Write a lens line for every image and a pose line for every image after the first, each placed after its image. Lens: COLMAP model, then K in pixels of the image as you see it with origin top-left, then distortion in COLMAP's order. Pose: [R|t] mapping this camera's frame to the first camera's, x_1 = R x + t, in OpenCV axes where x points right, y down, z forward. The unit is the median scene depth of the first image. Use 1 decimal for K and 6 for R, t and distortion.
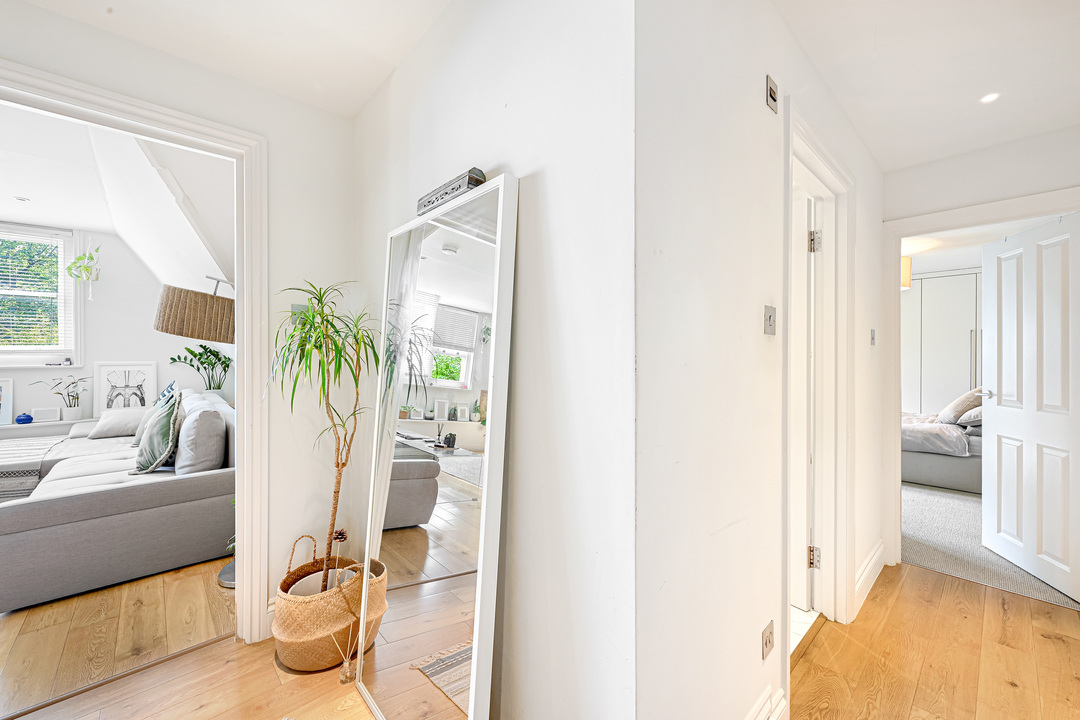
lens RADIAL K [[426.6, 0, 531.3], [0, 426.6, 358.6], [0, 0, 1]] dist [0.003816, 0.000201]
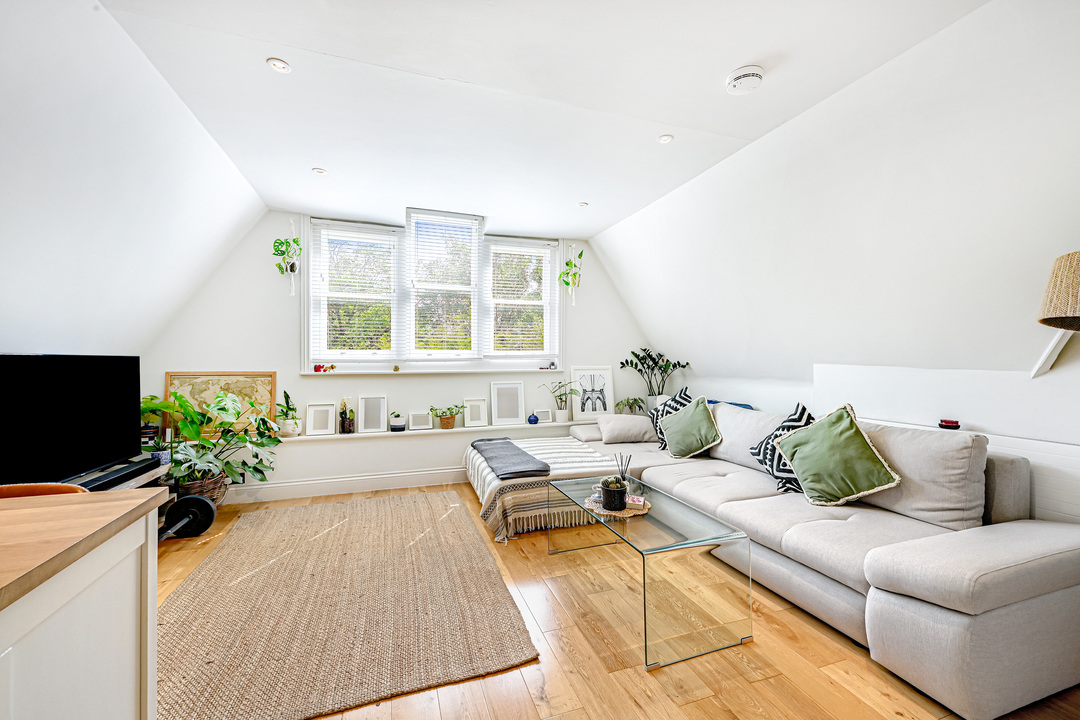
lens RADIAL K [[426.6, 0, 531.5], [0, 426.6, 365.2], [0, 0, 1]] dist [0.003816, 0.000201]
pose [[0.915843, -0.001773, -0.401532, -0.687896], [0.001853, 0.999998, -0.000190, 0.005617], [0.401531, -0.000570, 0.915845, 0.023654]]
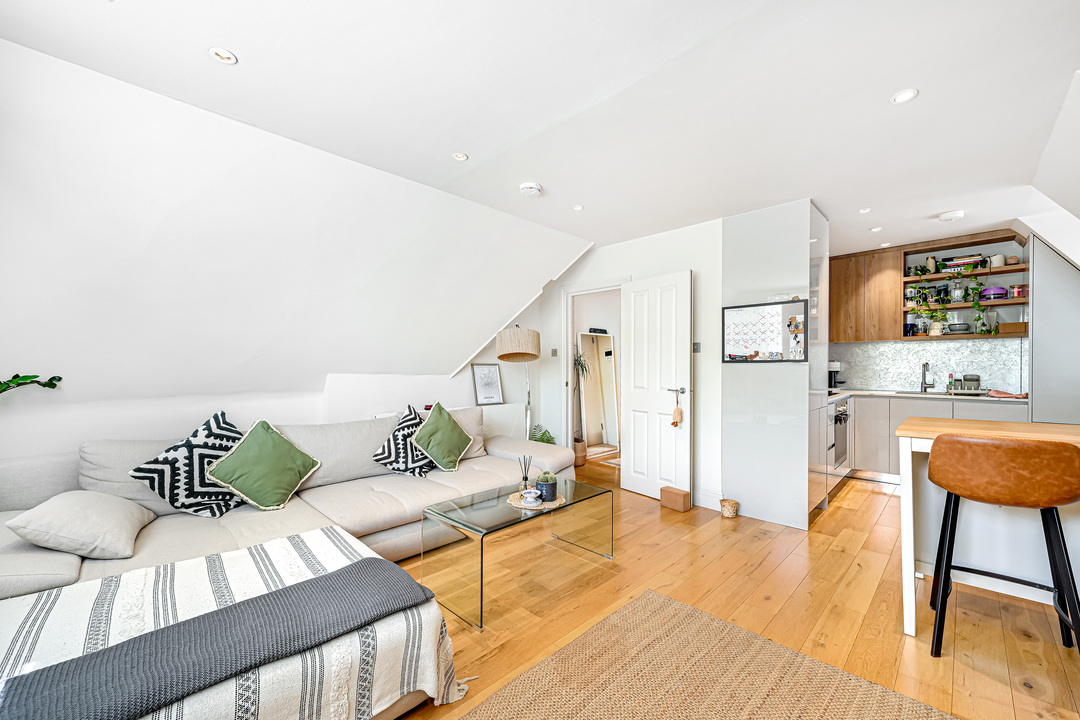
lens RADIAL K [[426.6, 0, 545.8], [0, 426.6, 360.5], [0, 0, 1]] dist [0.003816, 0.000201]
pose [[-0.057217, -0.010546, 0.998306, -1.329564], [-0.003571, 0.999940, 0.010358, -0.027580], [-0.998355, -0.002972, -0.057251, 0.509432]]
